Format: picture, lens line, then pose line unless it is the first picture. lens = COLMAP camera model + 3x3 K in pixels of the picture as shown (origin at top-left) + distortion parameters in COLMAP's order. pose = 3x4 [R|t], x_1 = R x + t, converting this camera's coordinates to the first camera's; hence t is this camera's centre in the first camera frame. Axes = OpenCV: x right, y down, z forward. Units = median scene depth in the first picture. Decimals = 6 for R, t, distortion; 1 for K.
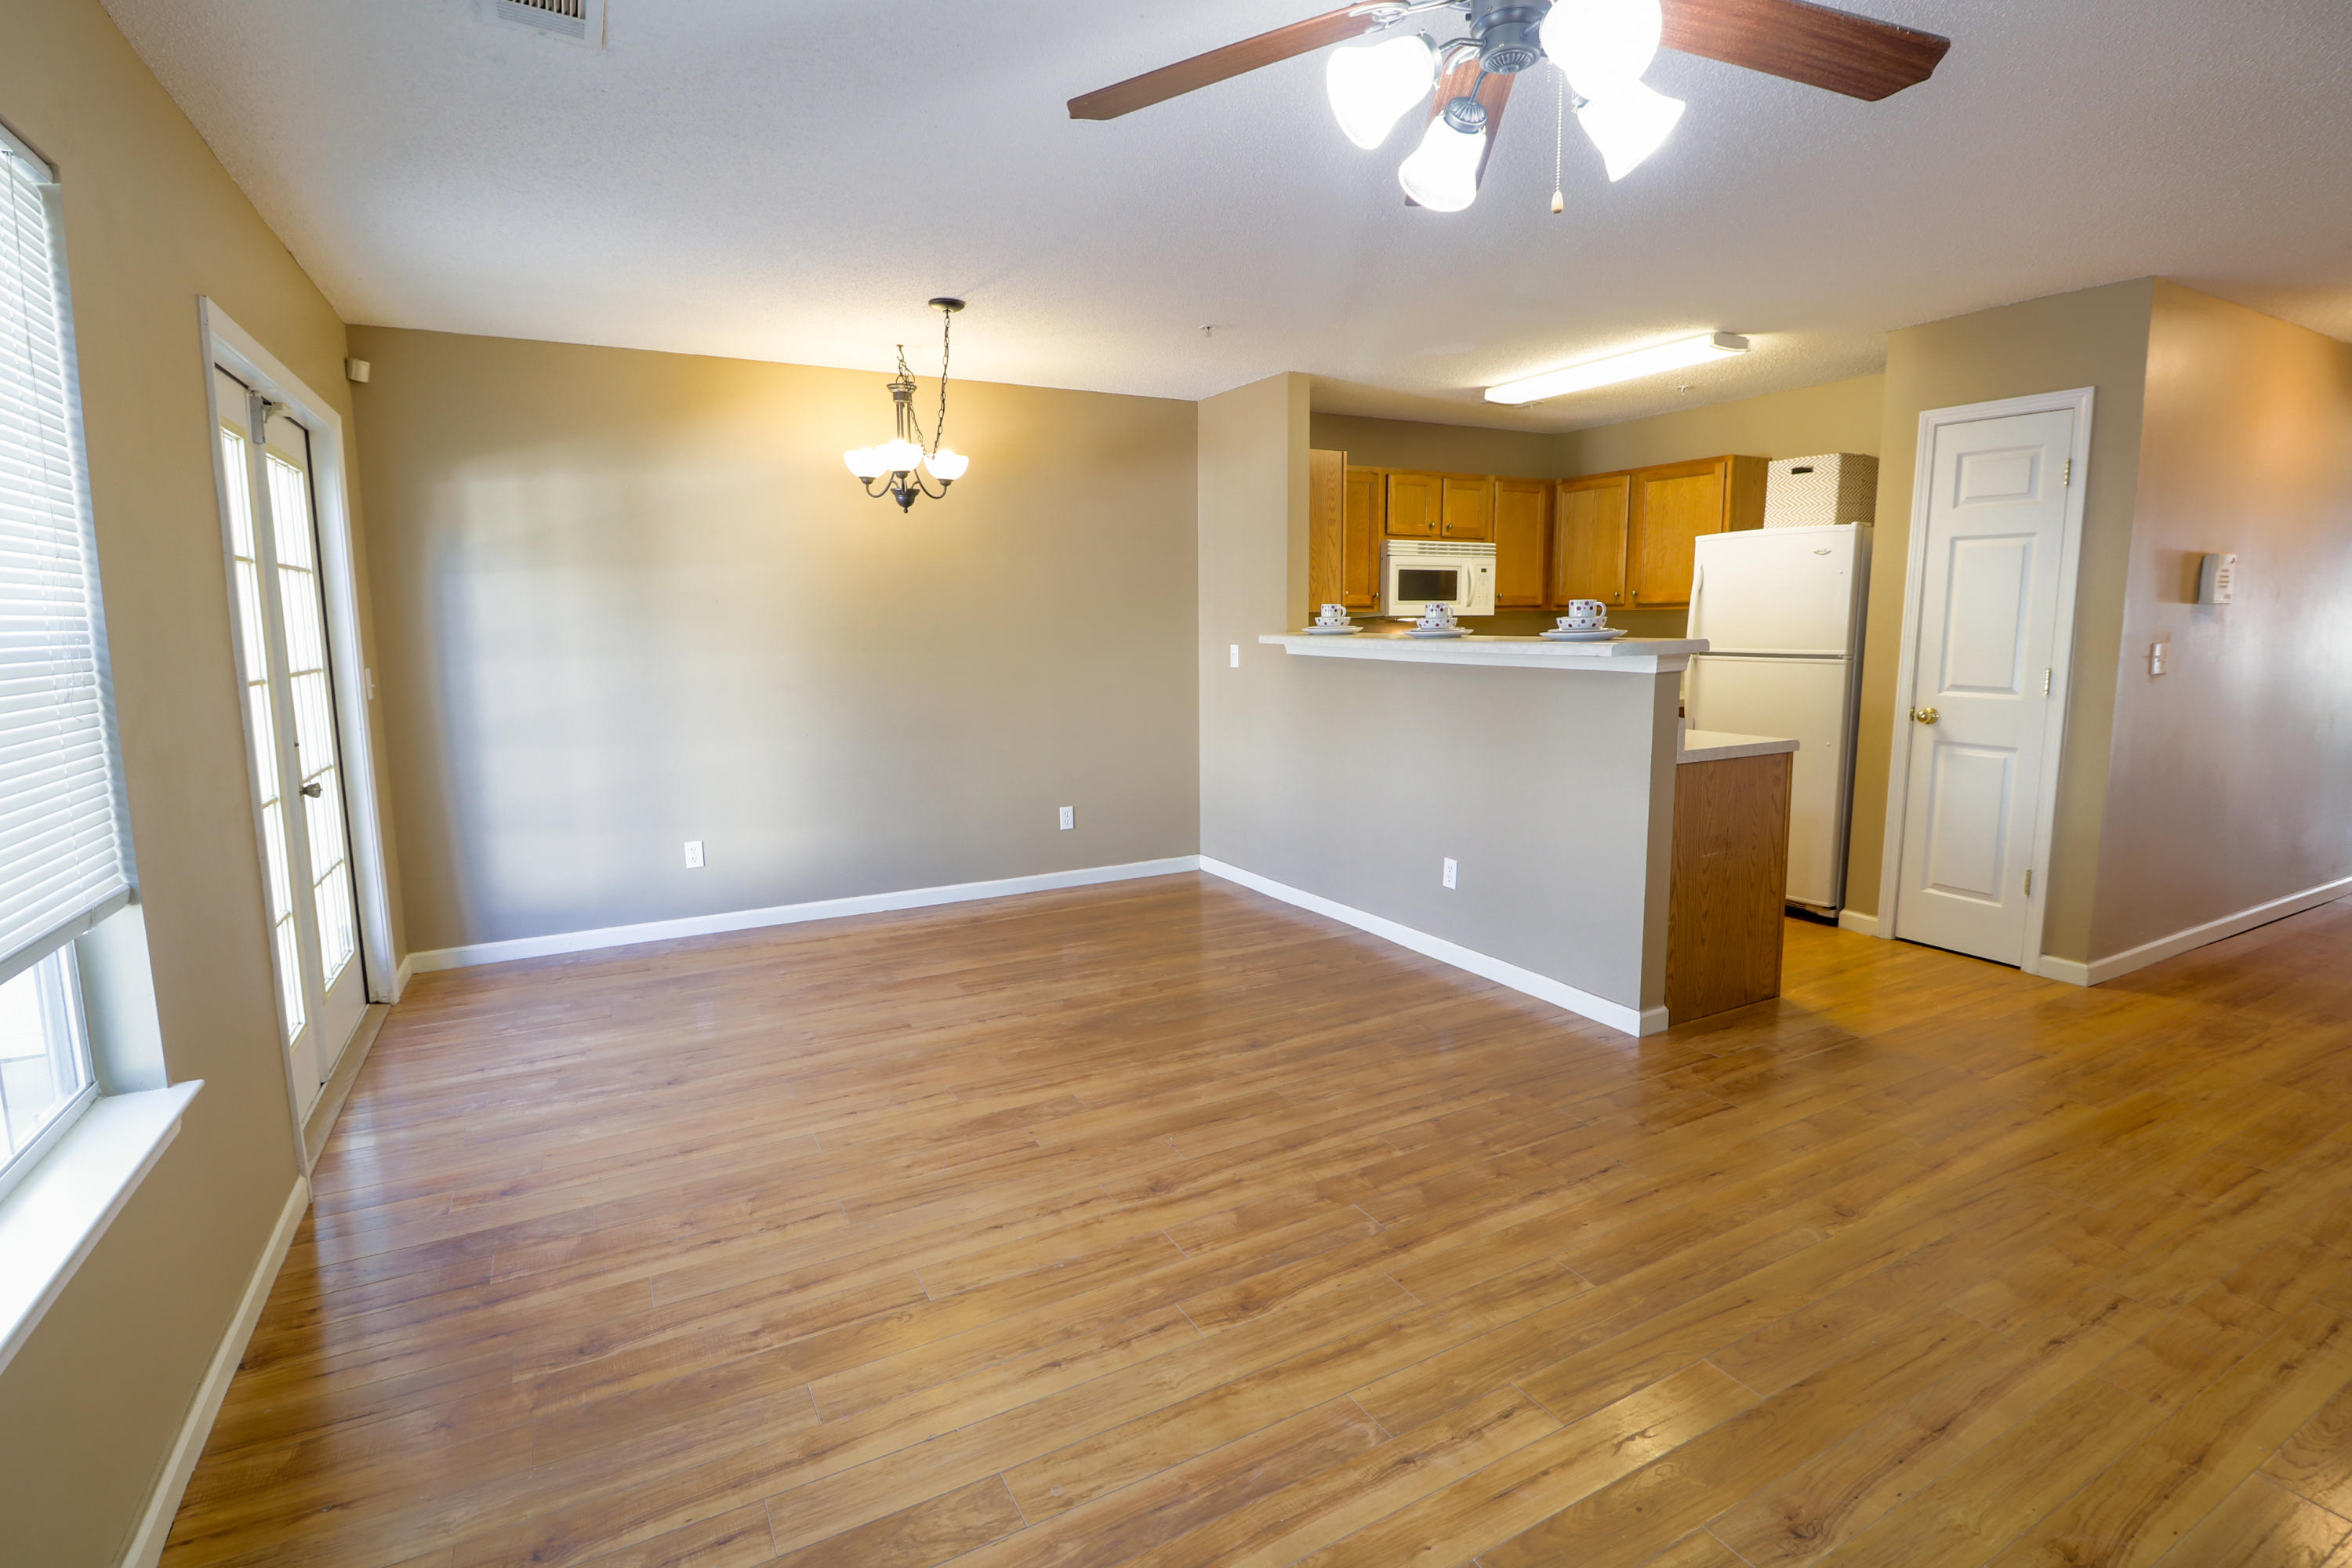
lens RADIAL K [[1123.6, 0, 1180.1], [0, 1123.6, 766.6], [0, 0, 1]] dist [-0.002935, -0.000625]
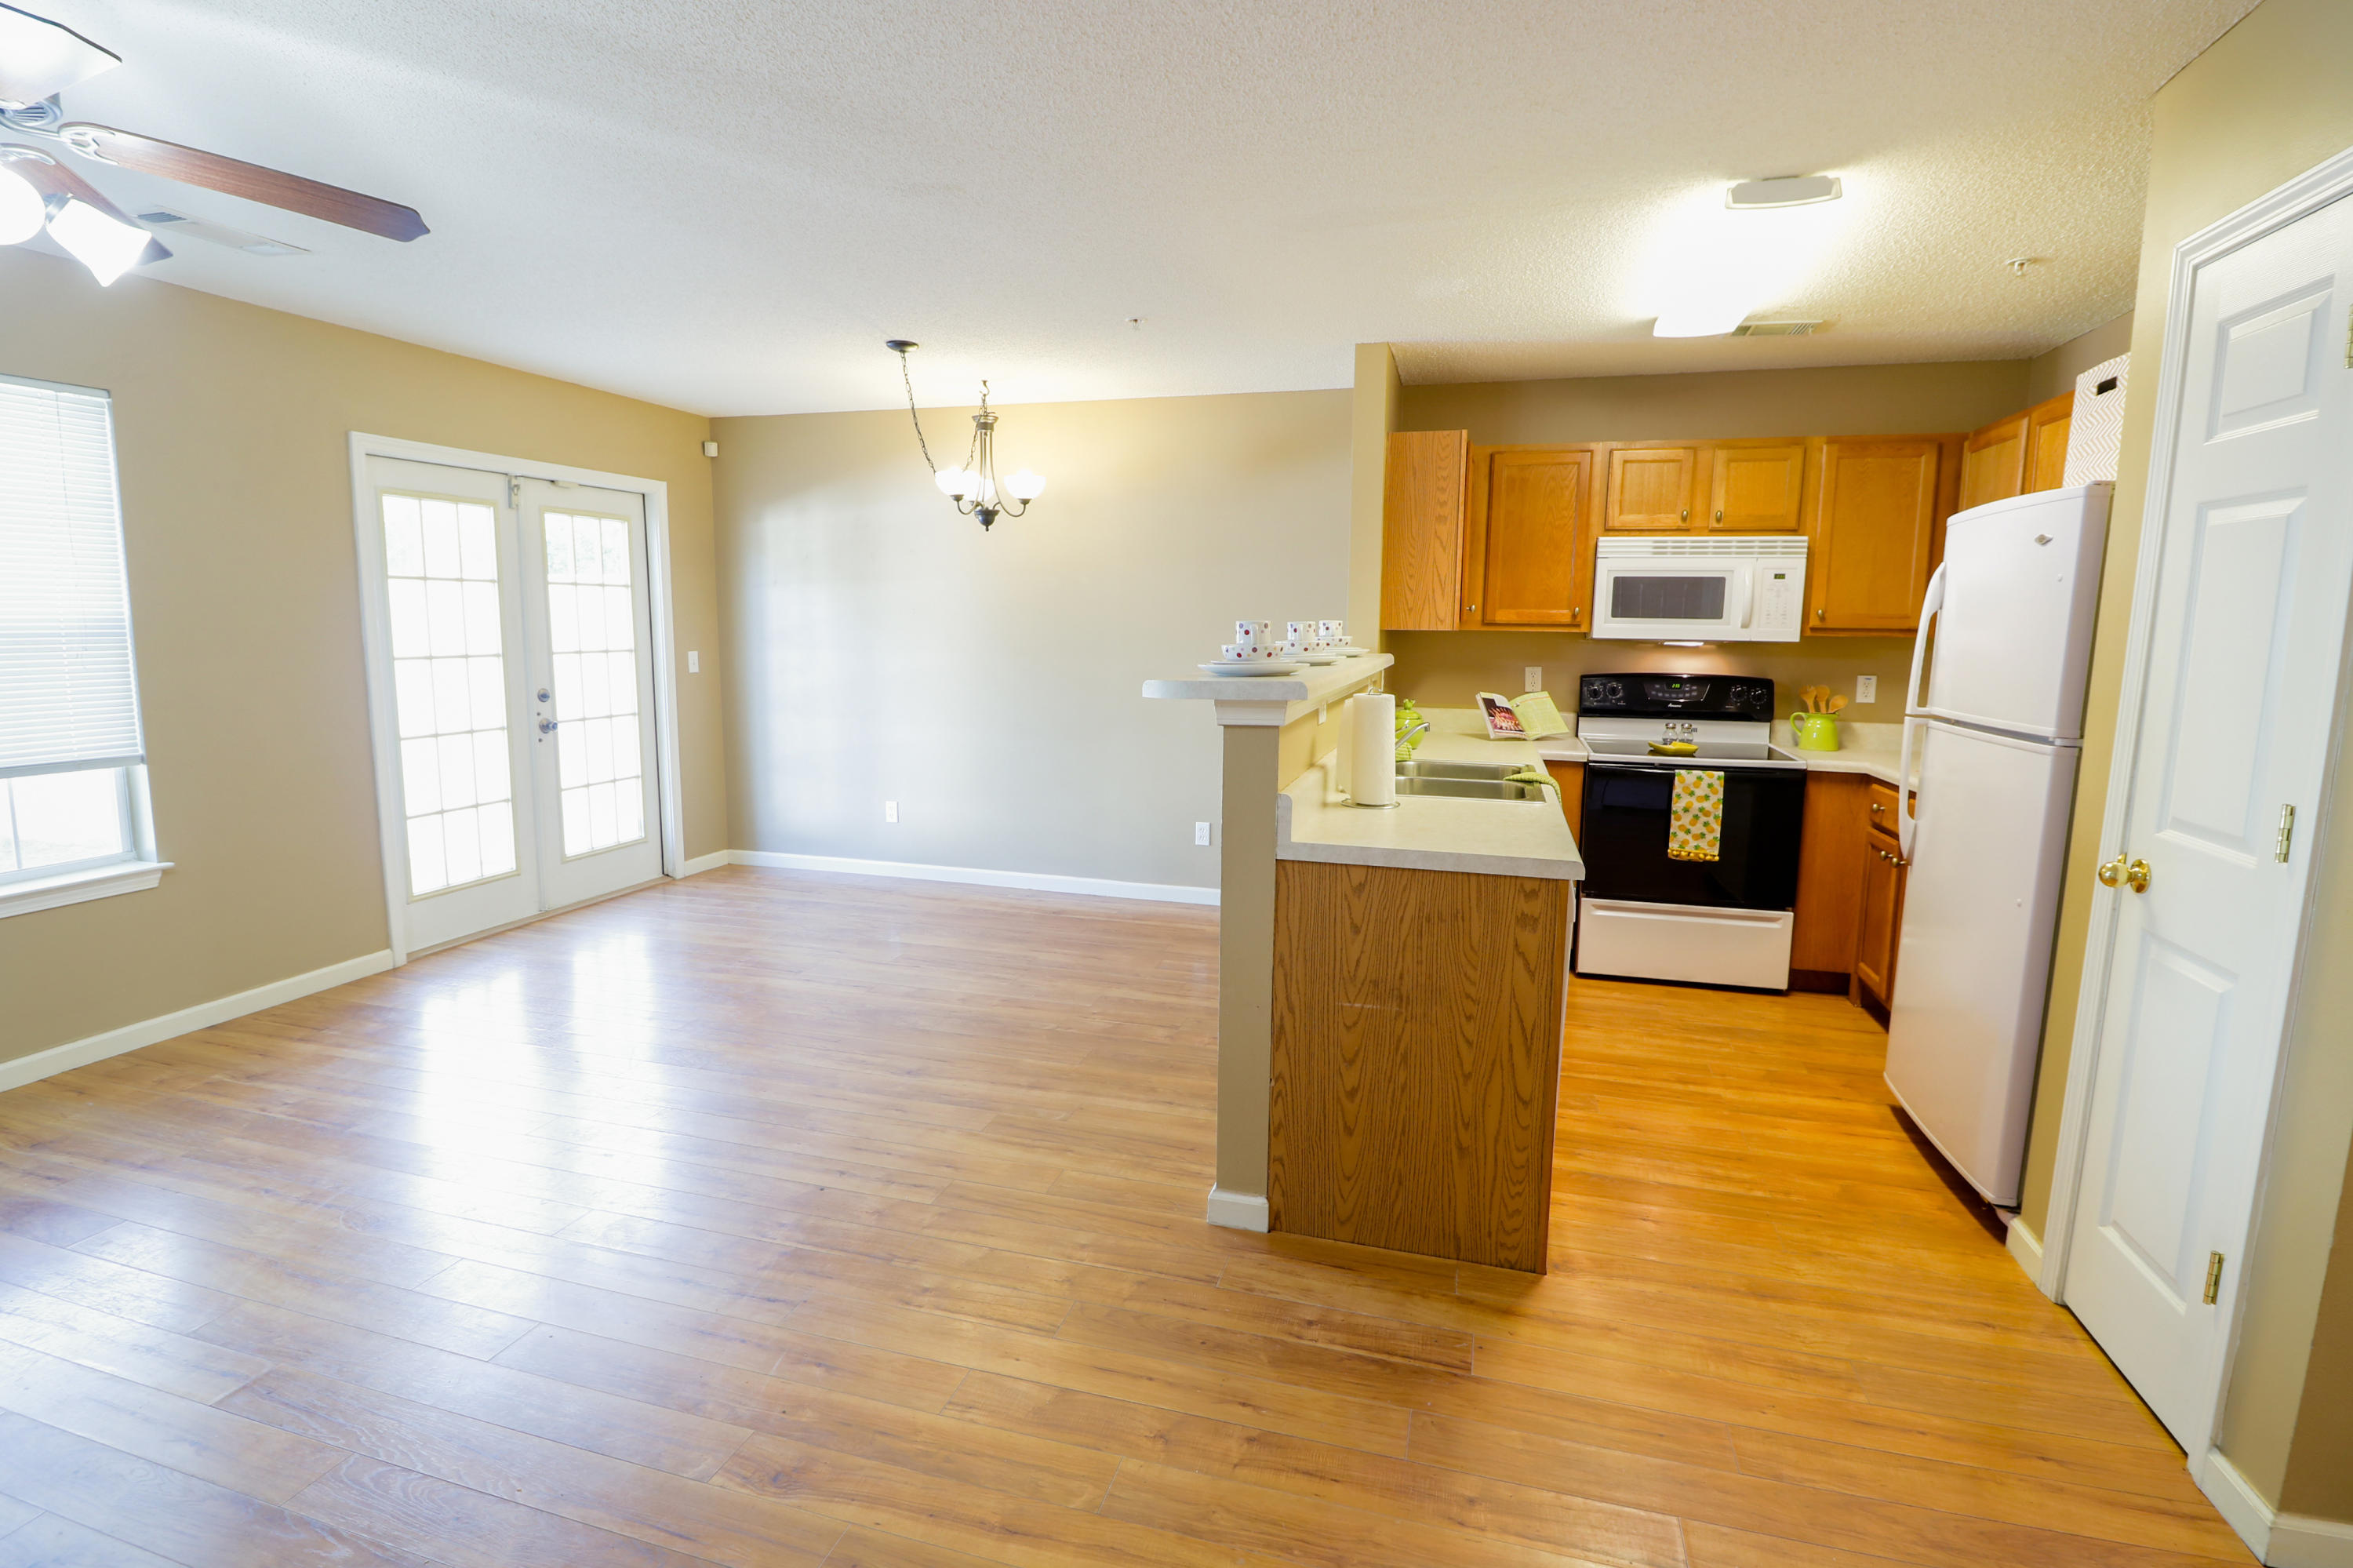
lens RADIAL K [[1104.7, 0, 1177.0], [0, 1104.7, 760.2], [0, 0, 1]] dist [-0.009985, -0.000878]
pose [[0.709954, 0.106932, -0.696082, 0.665451], [-0.112440, 0.992937, 0.037854, -0.062755], [0.695214, 0.051393, 0.716963, 0.356054]]
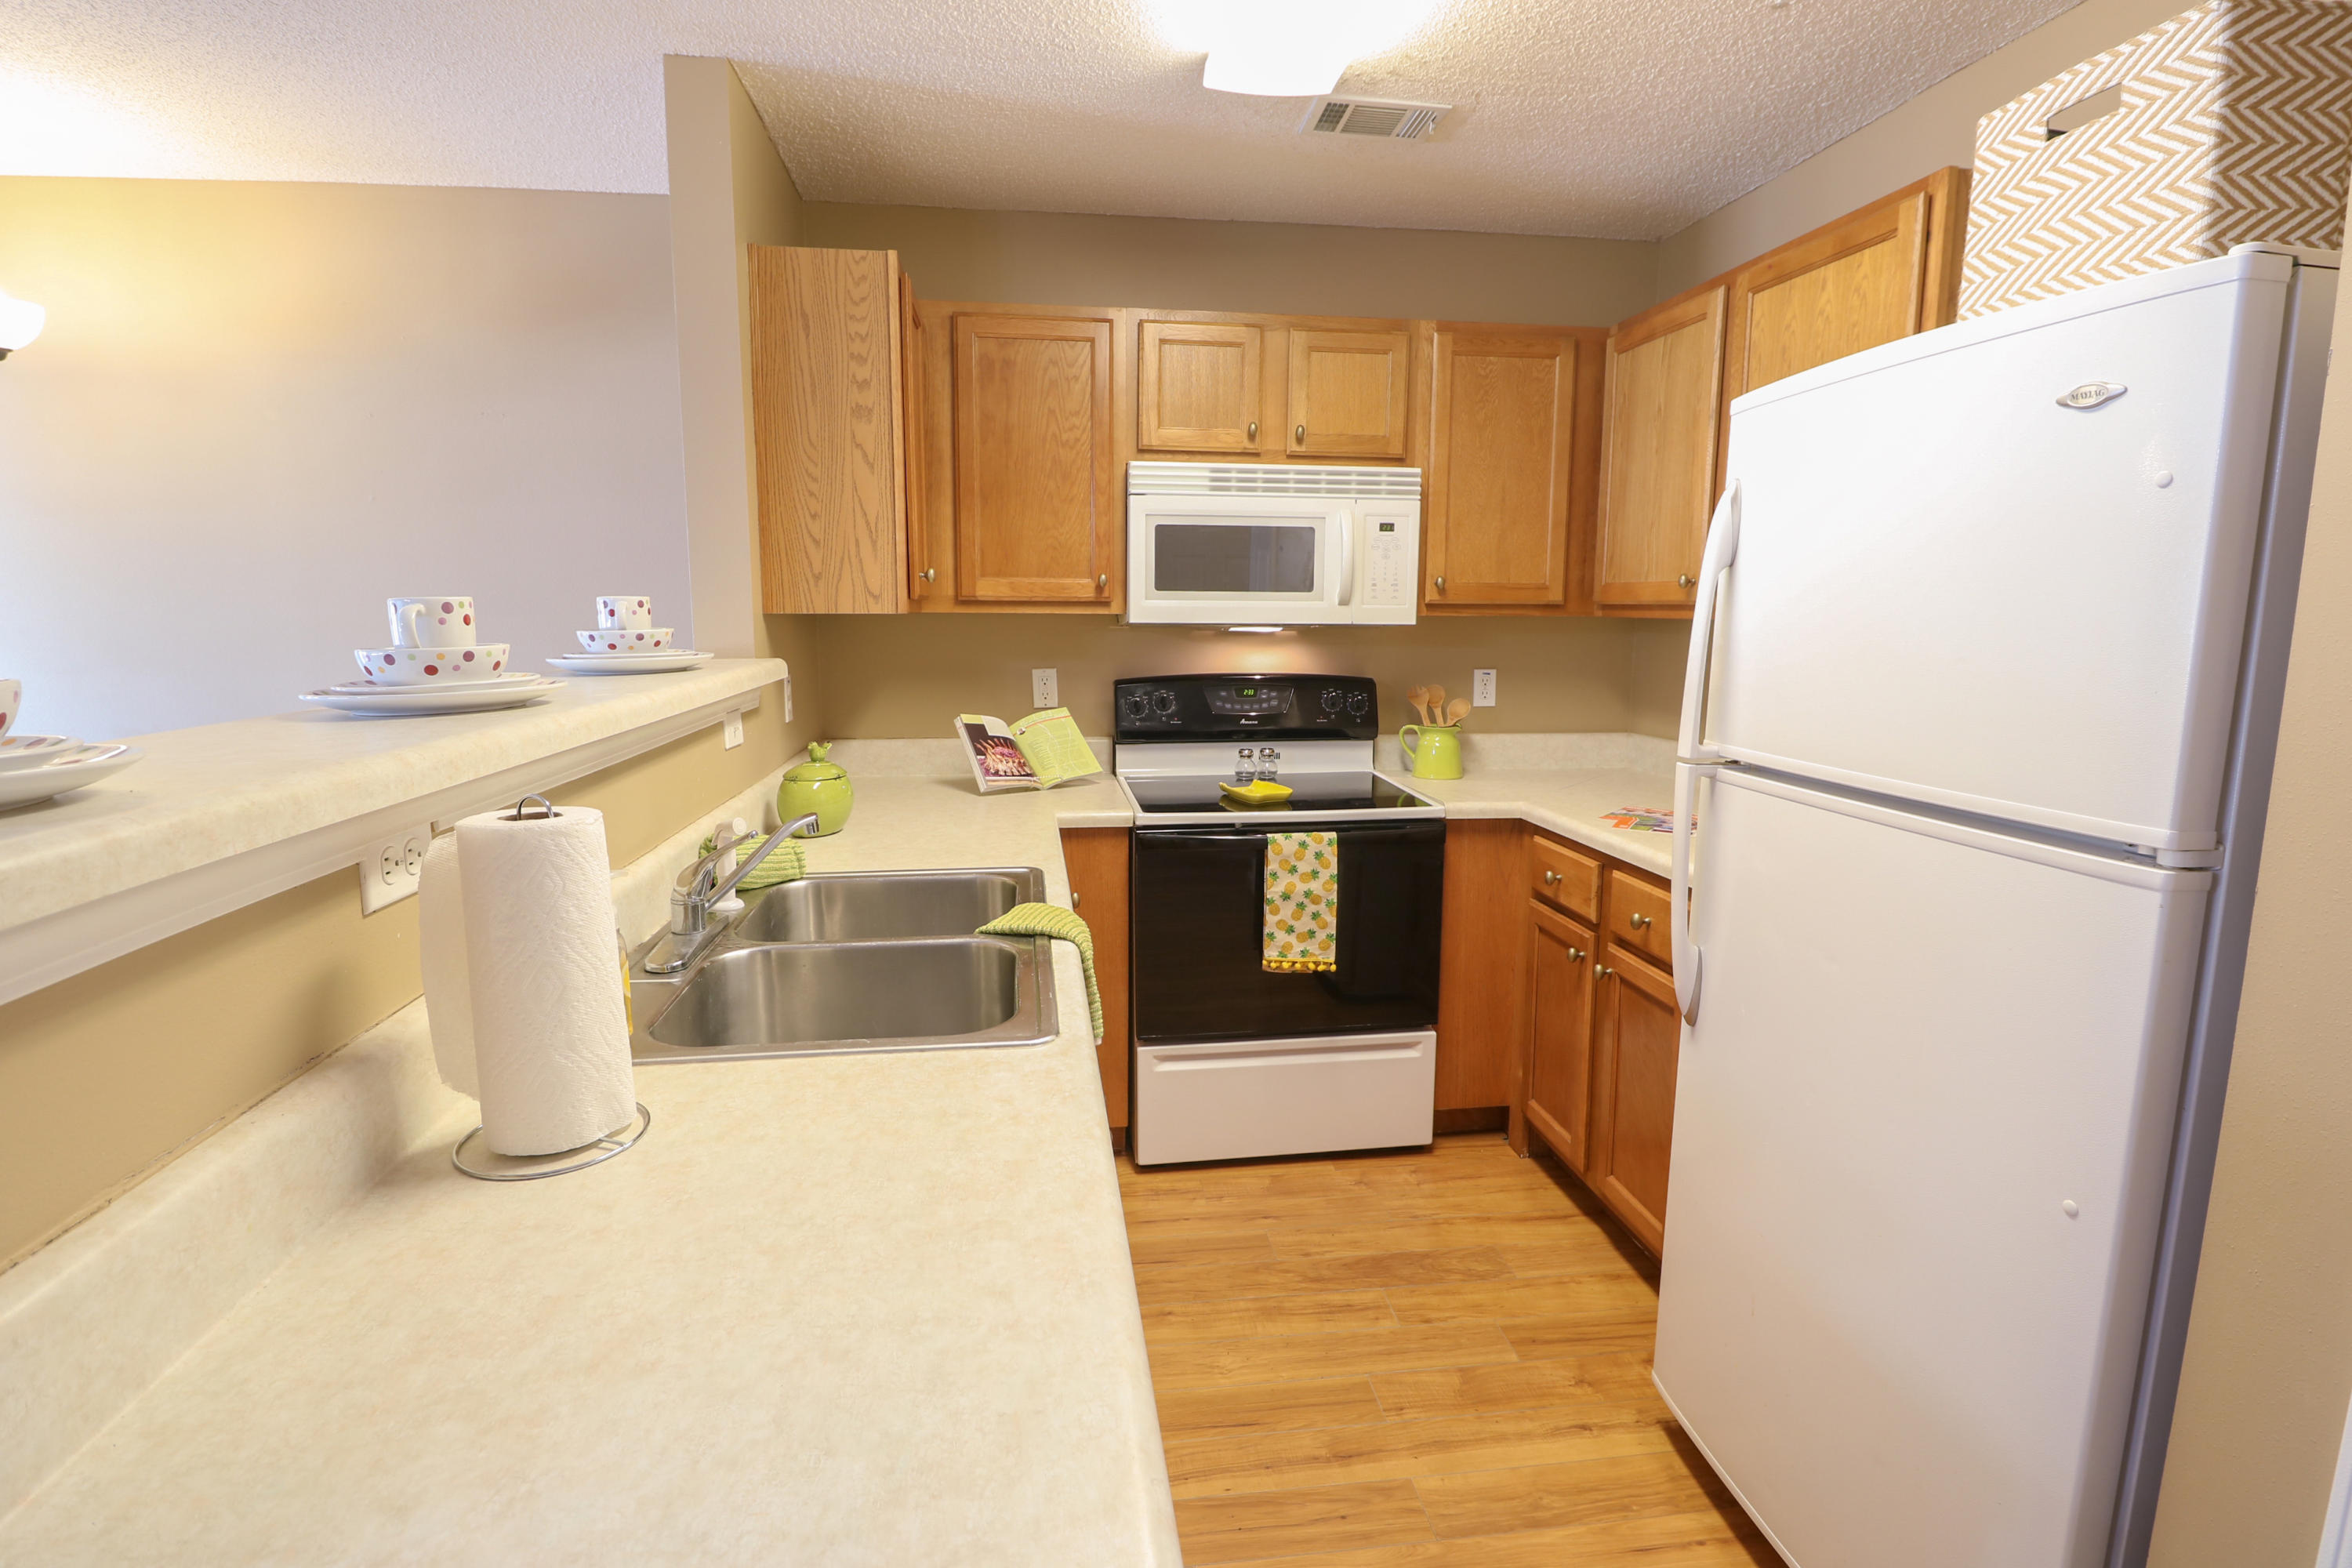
lens RADIAL K [[1123.6, 0, 1180.1], [0, 1123.6, 766.6], [0, 0, 1]] dist [-0.002935, -0.000625]
pose [[0.932321, 0.065376, -0.355672, 0.491162], [-0.061842, 0.997858, 0.021309, -0.109549], [0.356304, 0.002129, 0.934368, 0.728885]]
